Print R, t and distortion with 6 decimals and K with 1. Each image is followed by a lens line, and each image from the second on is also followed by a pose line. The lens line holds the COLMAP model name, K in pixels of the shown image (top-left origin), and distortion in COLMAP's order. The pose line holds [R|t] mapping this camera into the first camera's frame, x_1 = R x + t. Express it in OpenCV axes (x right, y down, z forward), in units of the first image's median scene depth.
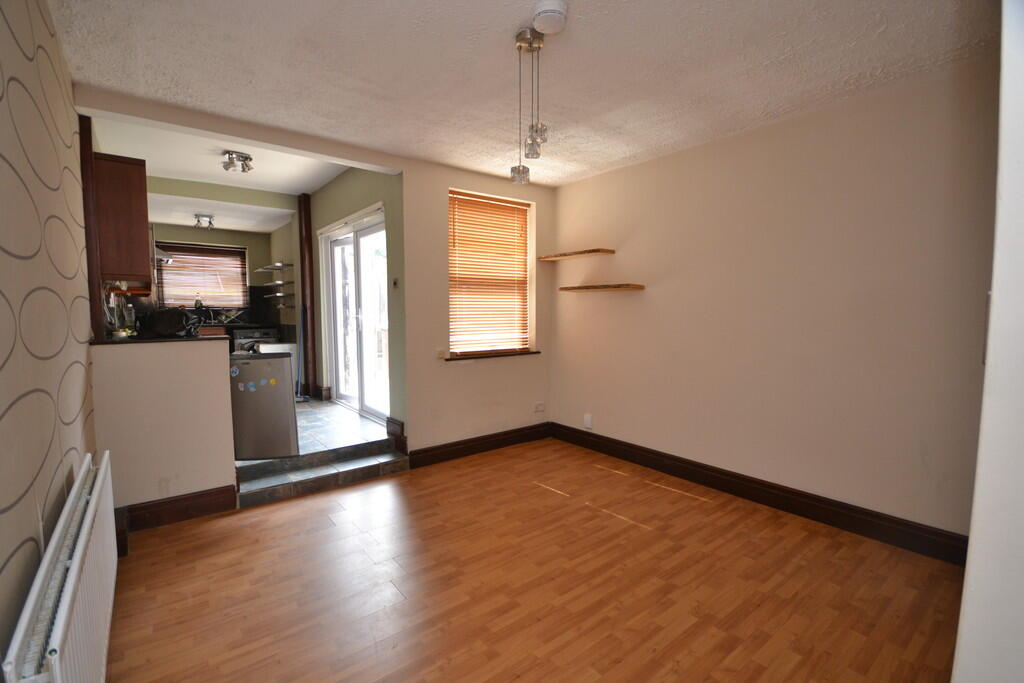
lens RADIAL K [[454.6, 0, 504.7], [0, 454.6, 348.6], [0, 0, 1]] dist [-0.004207, -0.000816]
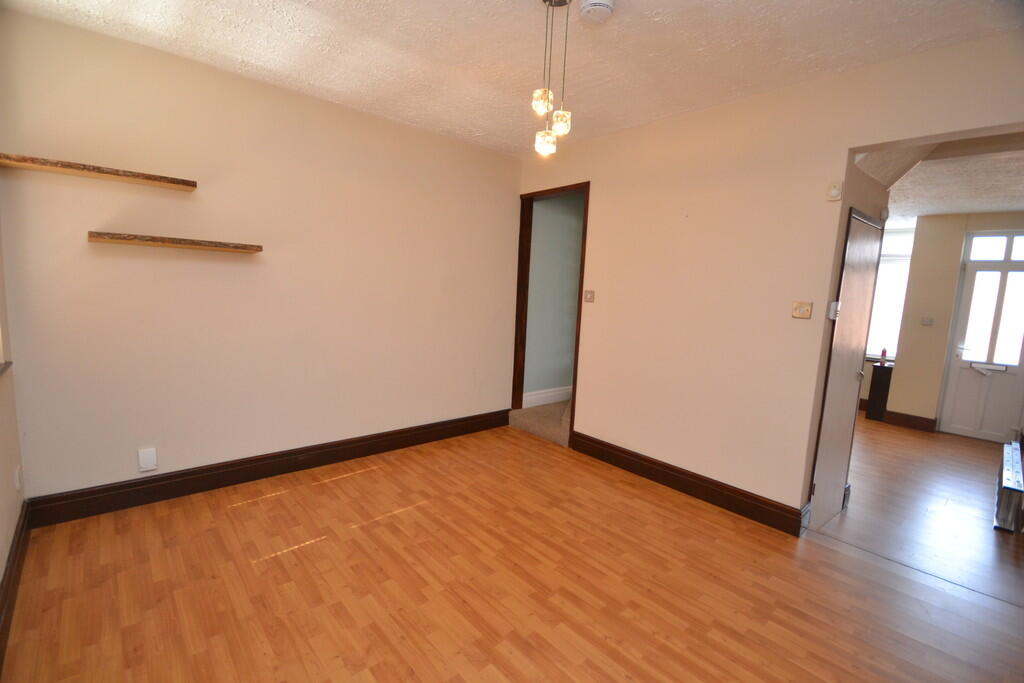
lens RADIAL K [[457.1, 0, 500.9], [0, 457.1, 343.0], [0, 0, 1]] dist [-0.002794, -0.000531]
pose [[-0.051894, -0.124130, 0.990908, -0.601166], [0.040323, 0.991175, 0.126275, -0.075479], [-0.997838, 0.046510, -0.046431, 0.767740]]
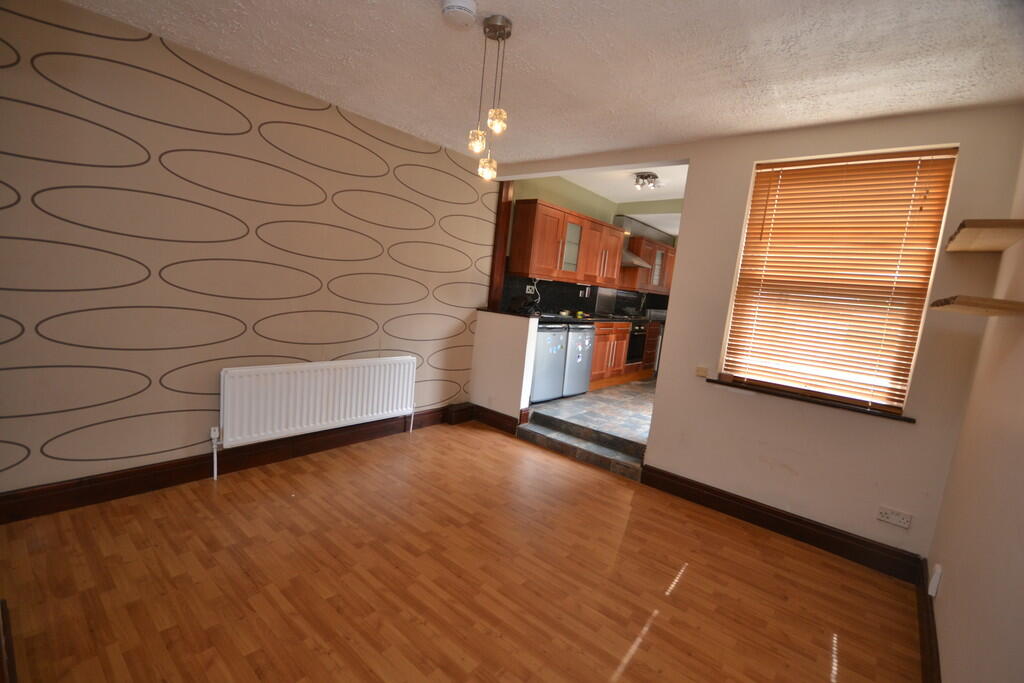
lens RADIAL K [[457.1, 0, 500.9], [0, 457.1, 343.0], [0, 0, 1]] dist [-0.002794, -0.000531]
pose [[0.197952, 0.145961, -0.969284, 0.730602], [-0.179360, 0.977549, 0.110576, -0.080572], [0.963662, 0.151962, 0.219687, 0.576061]]
